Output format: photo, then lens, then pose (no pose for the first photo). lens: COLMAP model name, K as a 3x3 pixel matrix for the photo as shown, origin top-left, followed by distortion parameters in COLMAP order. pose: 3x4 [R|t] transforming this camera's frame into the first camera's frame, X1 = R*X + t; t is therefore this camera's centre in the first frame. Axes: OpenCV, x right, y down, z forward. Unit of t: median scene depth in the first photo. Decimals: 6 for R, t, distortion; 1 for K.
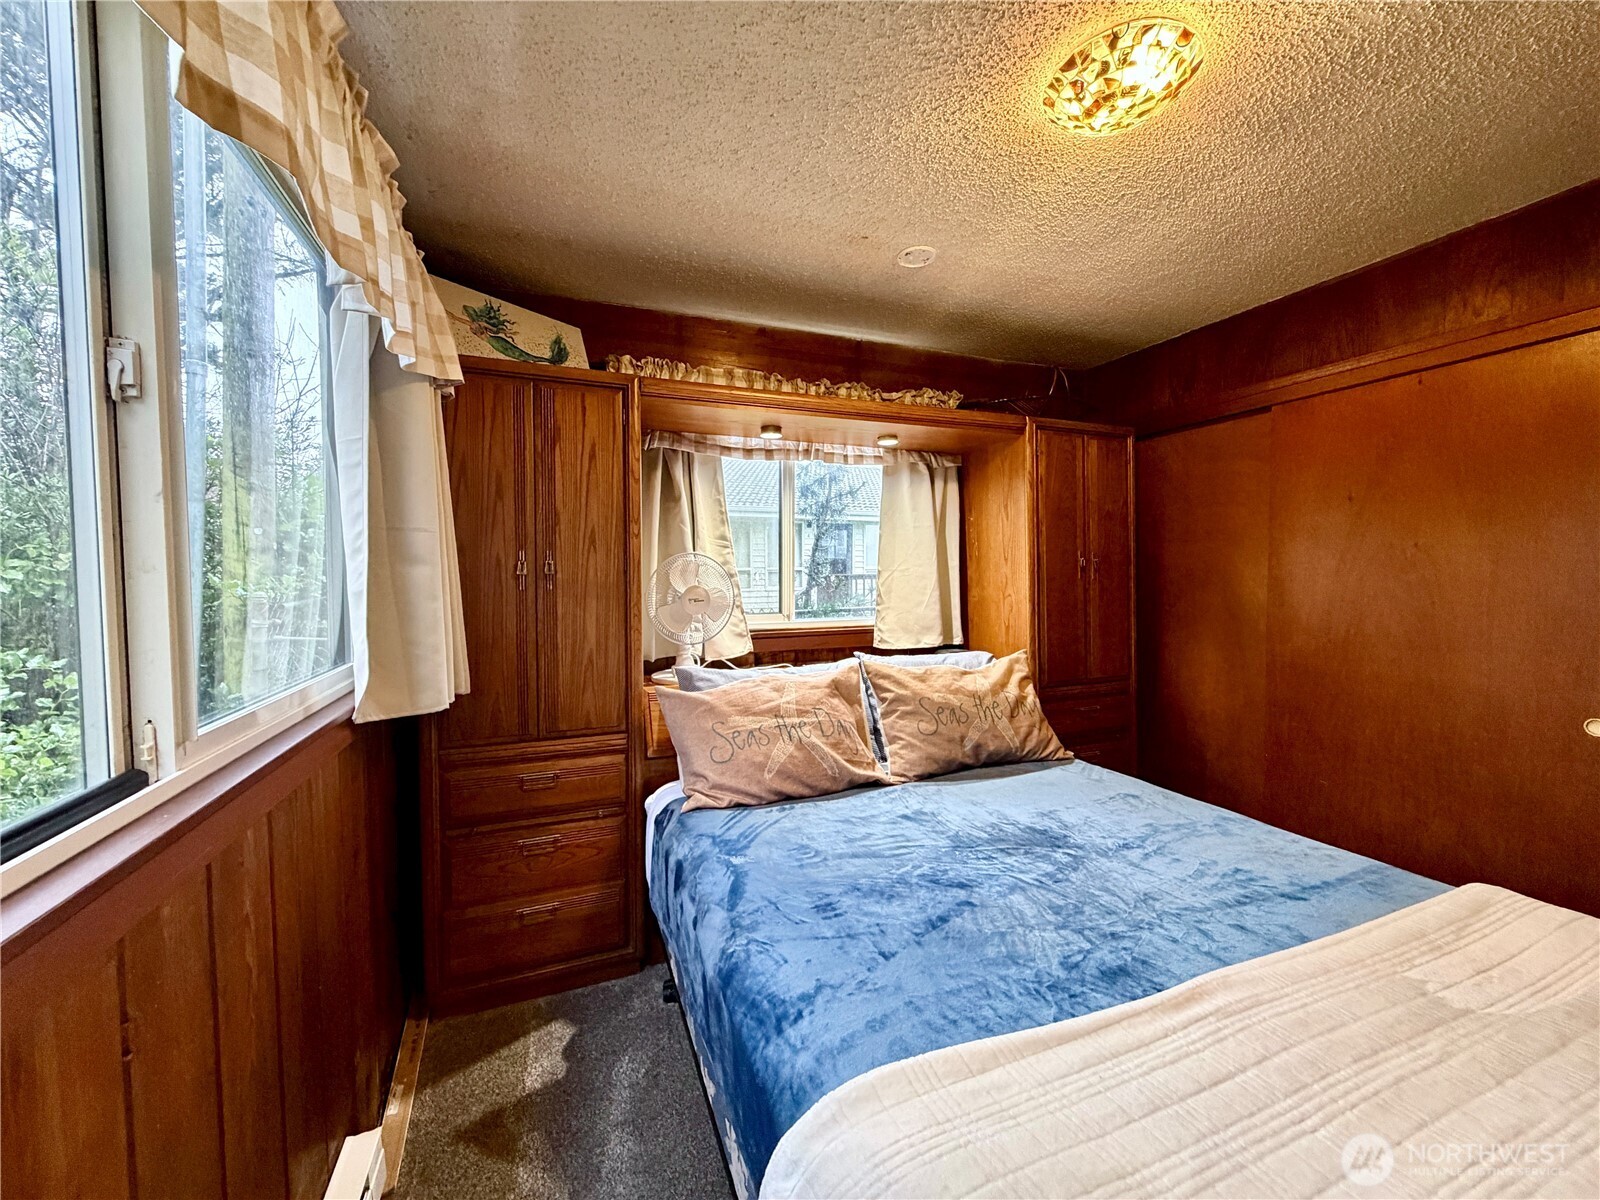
lens RADIAL K [[636.5, 0, 796.9], [0, 636.5, 600.8], [0, 0, 1]] dist [-0.001147, 0.000003]
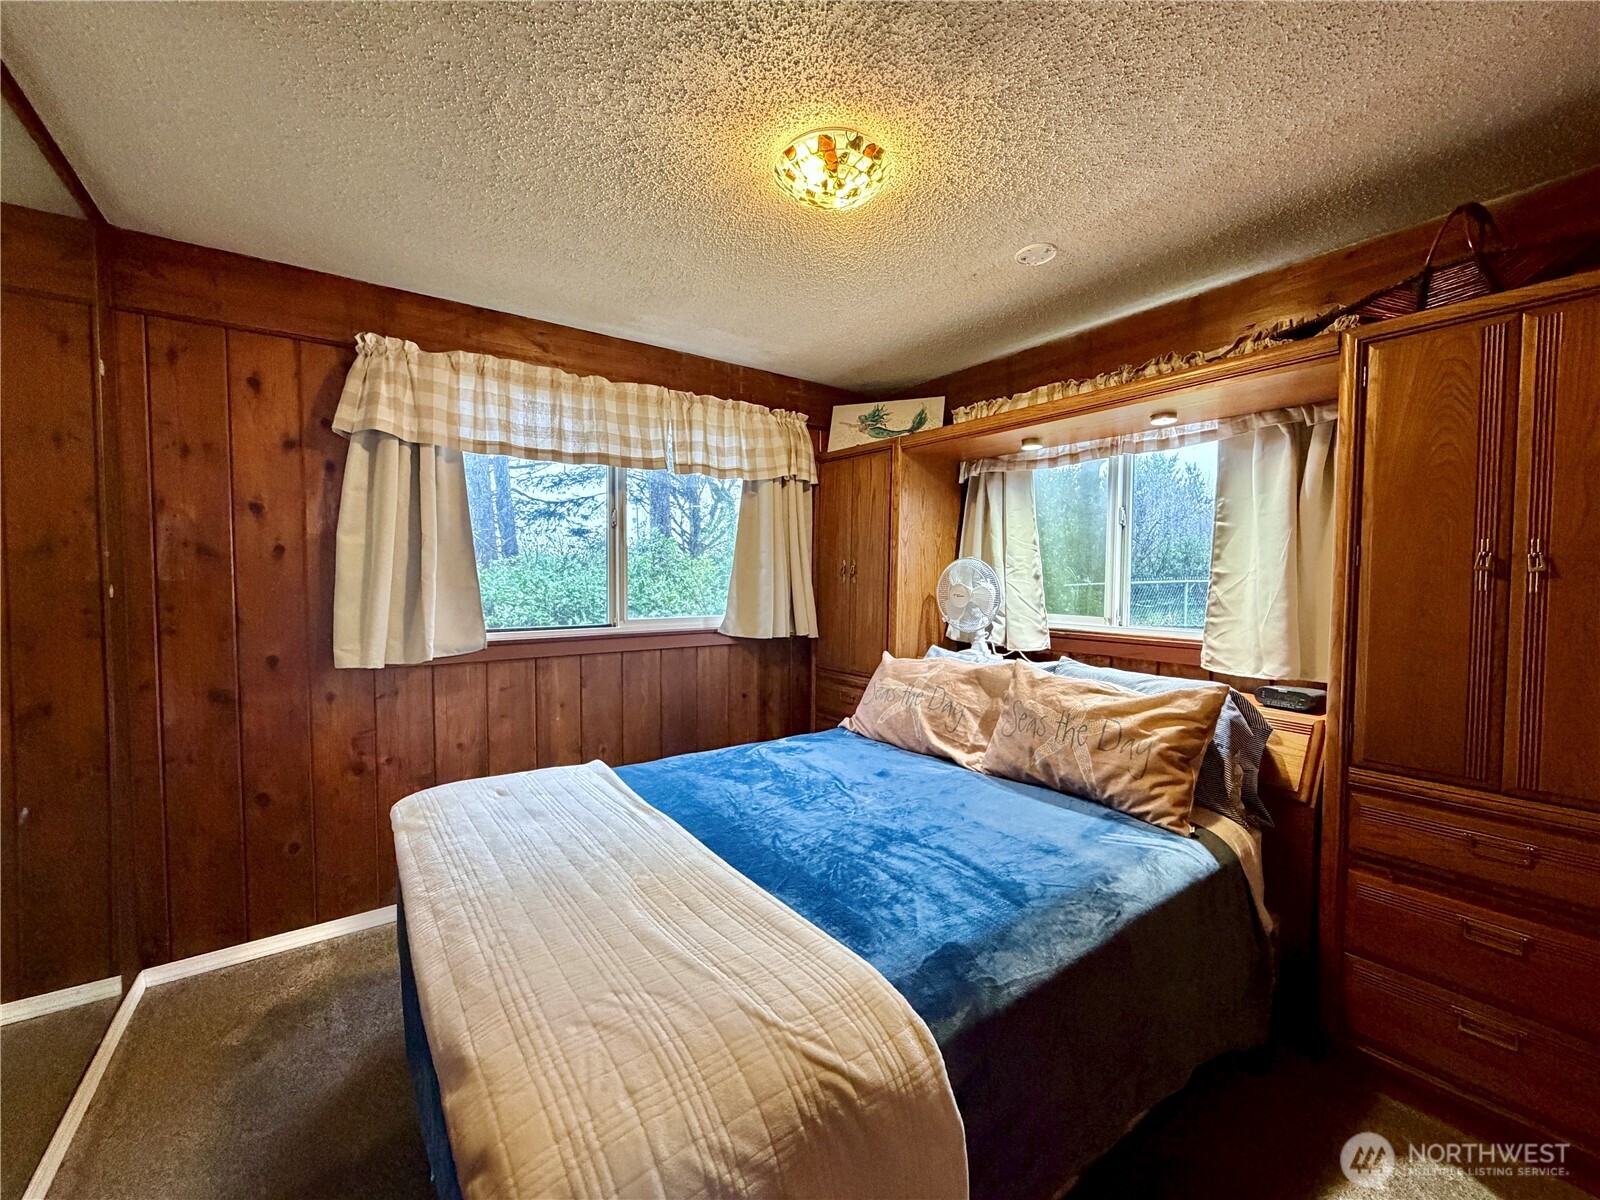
lens RADIAL K [[636.5, 0, 799.8], [0, 636.5, 601.6], [0, 0, 1]] dist [-0.001147, 0.000003]
pose [[0.255136, 0.050041, -0.965609, 0.957219], [-0.047384, 0.998107, 0.039205, -0.022943], [0.965743, 0.035752, 0.257024, 0.367196]]
